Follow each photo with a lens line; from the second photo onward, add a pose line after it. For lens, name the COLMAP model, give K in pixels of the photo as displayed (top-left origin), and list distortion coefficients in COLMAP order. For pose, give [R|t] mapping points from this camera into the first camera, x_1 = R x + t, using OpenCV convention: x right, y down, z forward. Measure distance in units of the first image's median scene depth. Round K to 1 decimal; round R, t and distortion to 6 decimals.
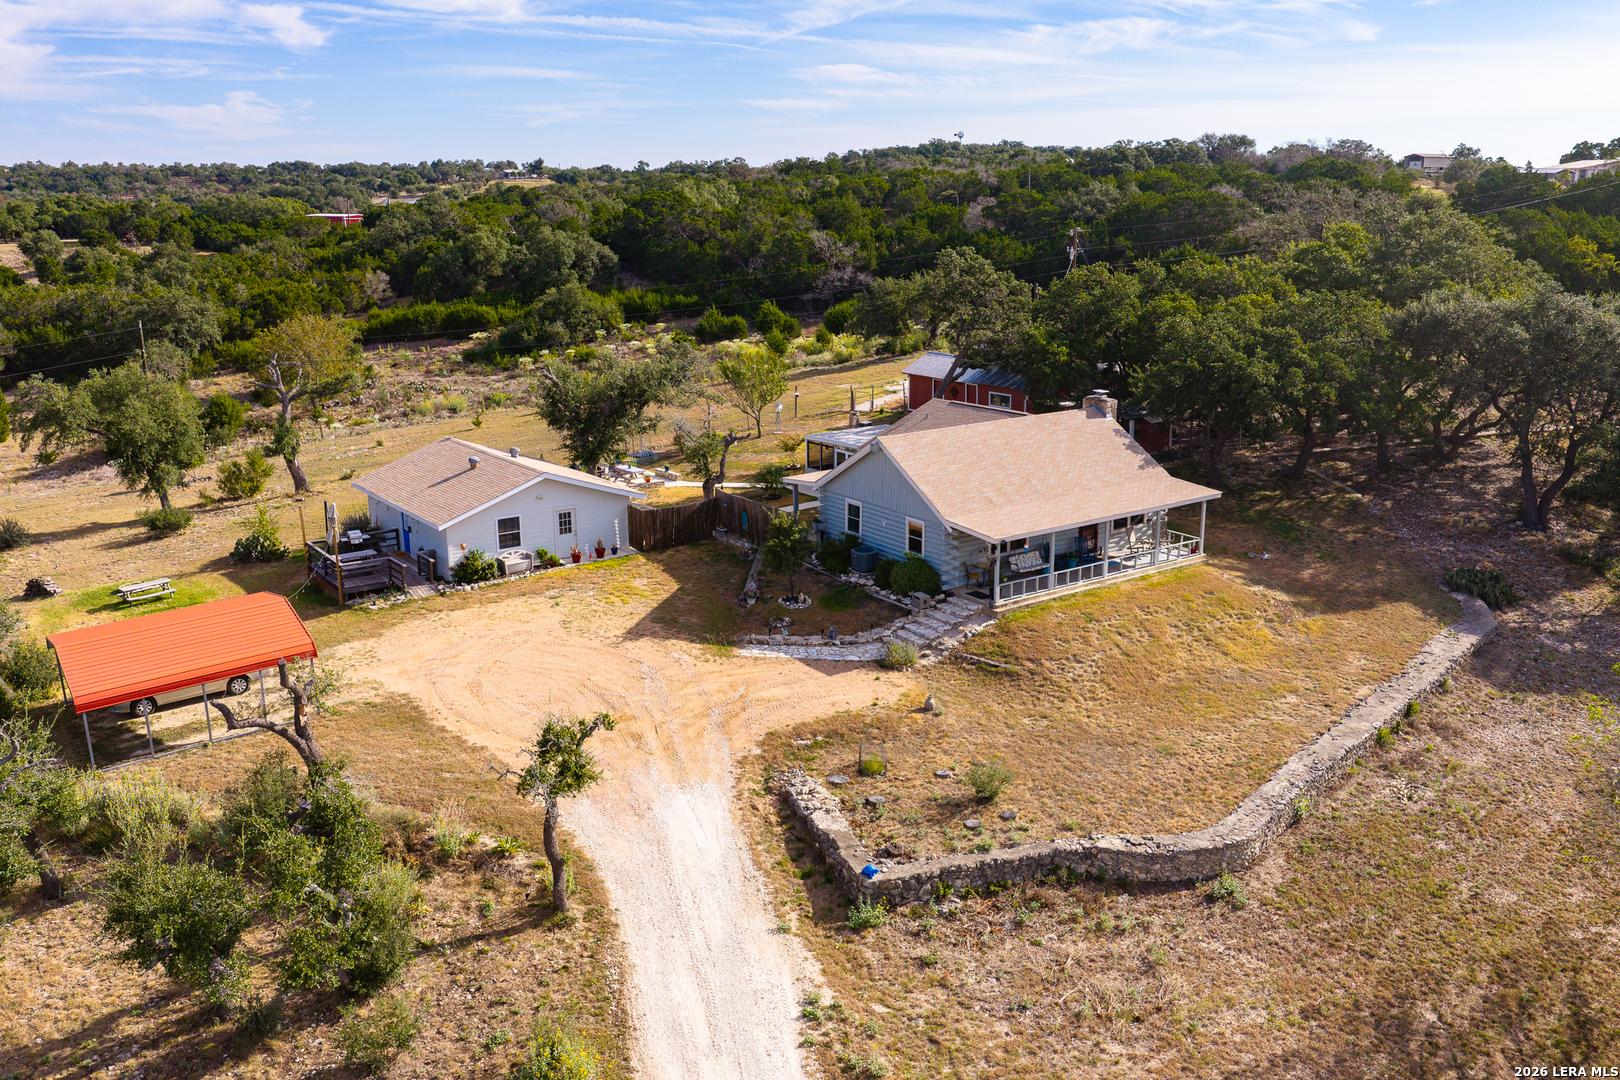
lens RADIAL K [[1310.5, 0, 808.0], [0, 1310.5, 538.3], [0, 0, 1]] dist [-0.005127, -0.004721]
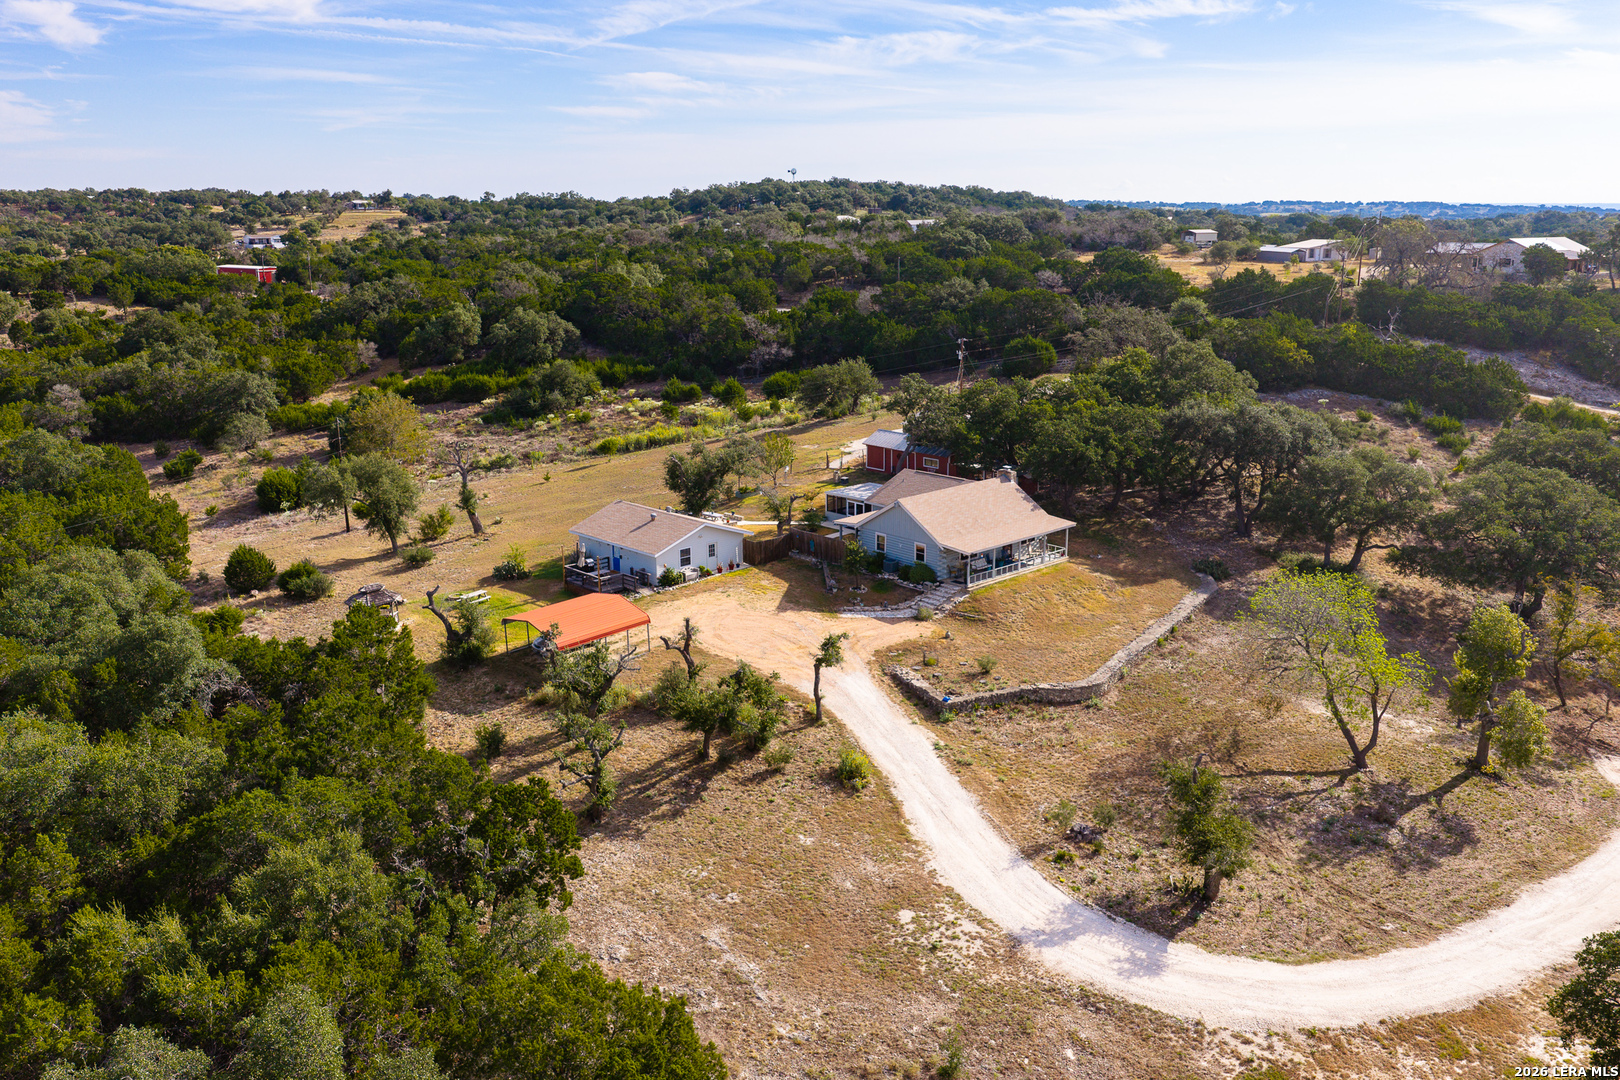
lens RADIAL K [[1310.5, 0, 810.9], [0, 1310.5, 541.5], [0, 0, 1]] dist [-0.005127, -0.004721]
pose [[0.990300, -0.030362, 0.135587, -0.284412], [0.030949, 0.999518, -0.002230, -0.015245], [-0.135454, 0.006405, 0.990763, -0.724993]]
